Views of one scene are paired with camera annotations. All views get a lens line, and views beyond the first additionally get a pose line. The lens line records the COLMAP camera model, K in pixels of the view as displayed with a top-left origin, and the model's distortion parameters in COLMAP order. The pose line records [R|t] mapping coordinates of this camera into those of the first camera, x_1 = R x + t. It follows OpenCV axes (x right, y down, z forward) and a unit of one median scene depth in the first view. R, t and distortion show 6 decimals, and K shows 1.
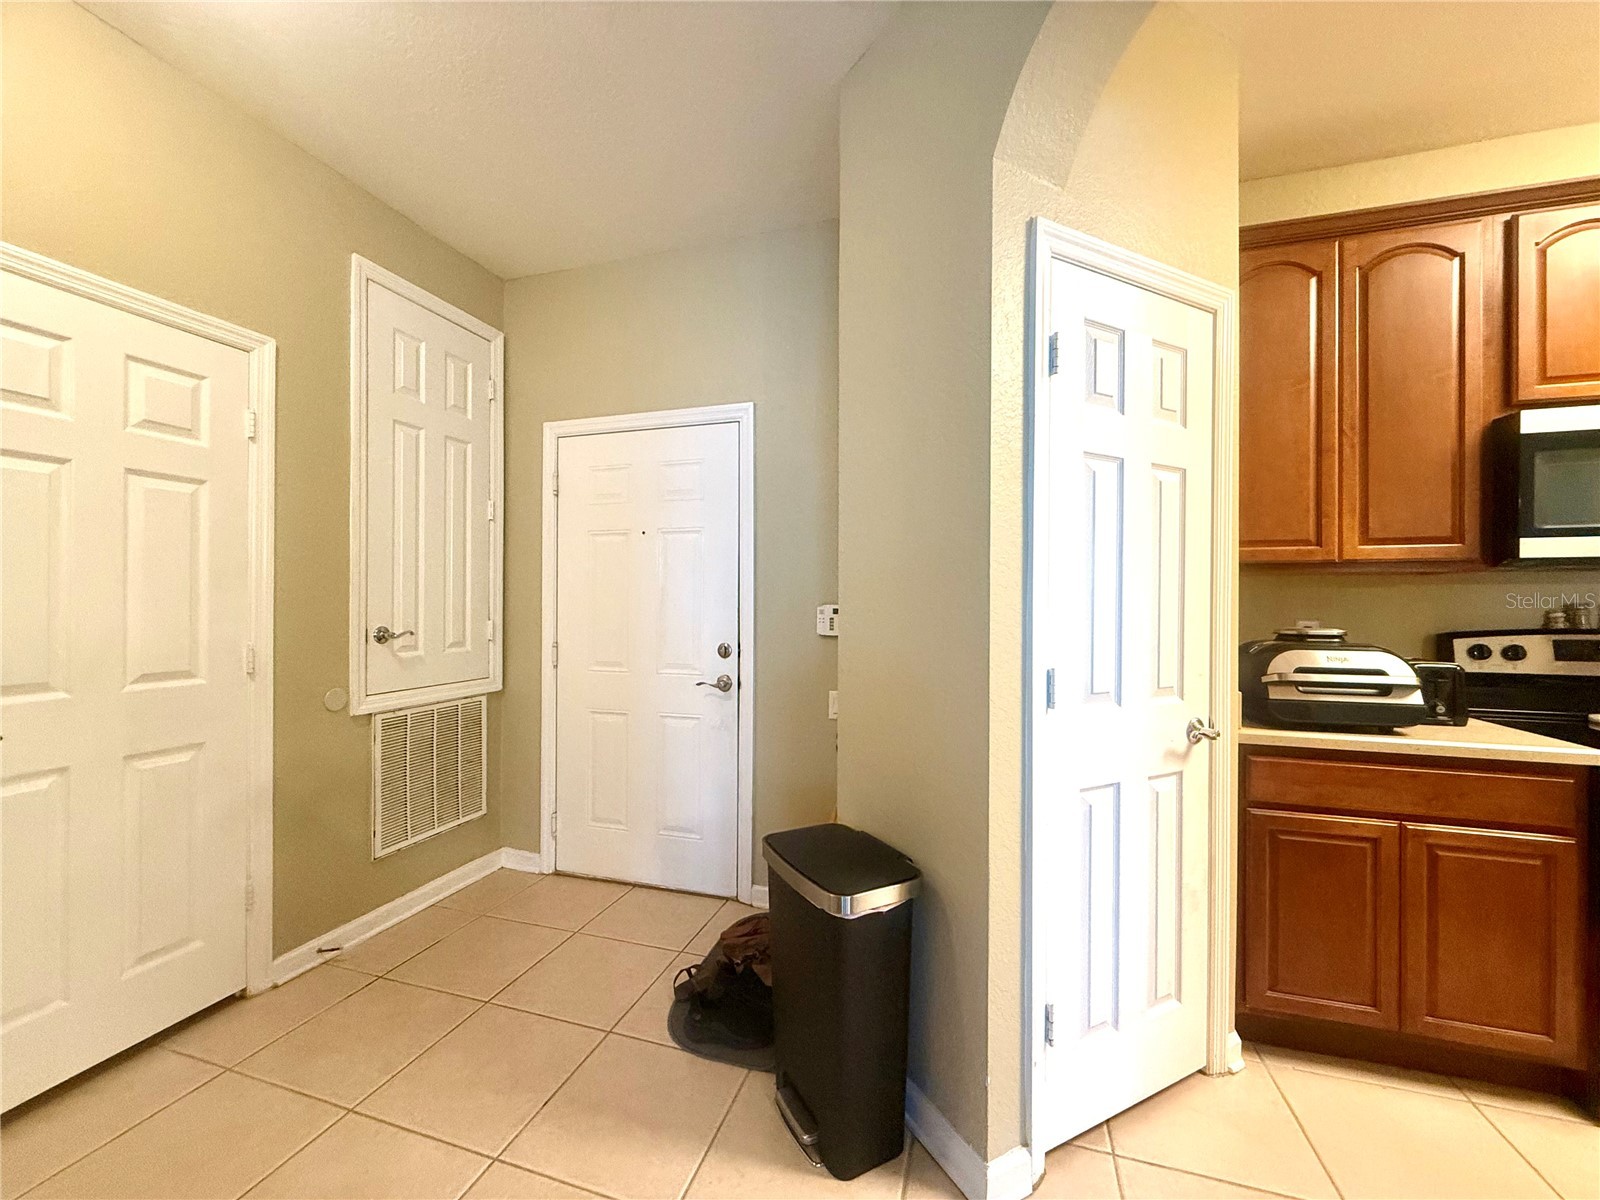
lens RADIAL K [[640.5, 0, 797.3], [0, 640.5, 599.6], [0, 0, 1]] dist [0.004676, -0.000885]
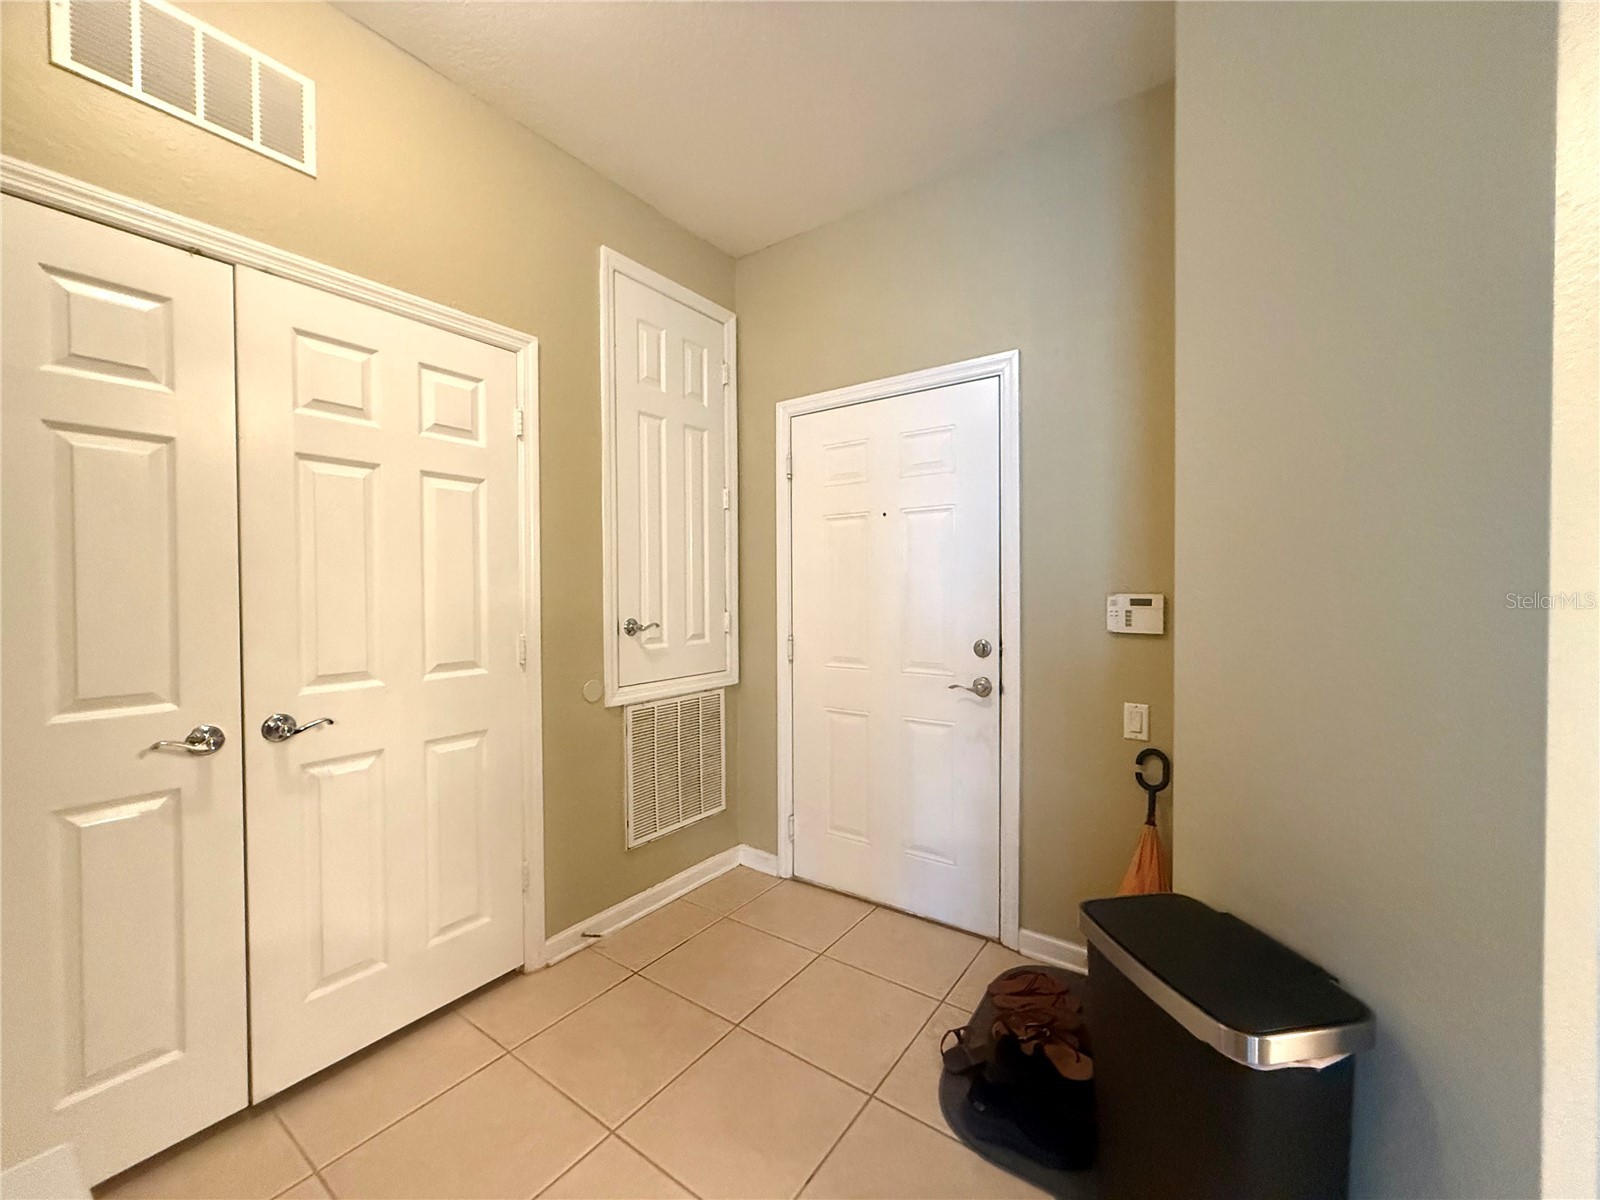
lens RADIAL K [[640.5, 0, 799.8], [0, 640.5, 598.6], [0, 0, 1]] dist [0.004676, -0.000885]
pose [[0.952450, -0.004429, -0.304663, -0.097203], [0.009542, 0.999837, 0.015296, -0.002235], [0.304546, -0.017476, 0.952337, 0.135588]]
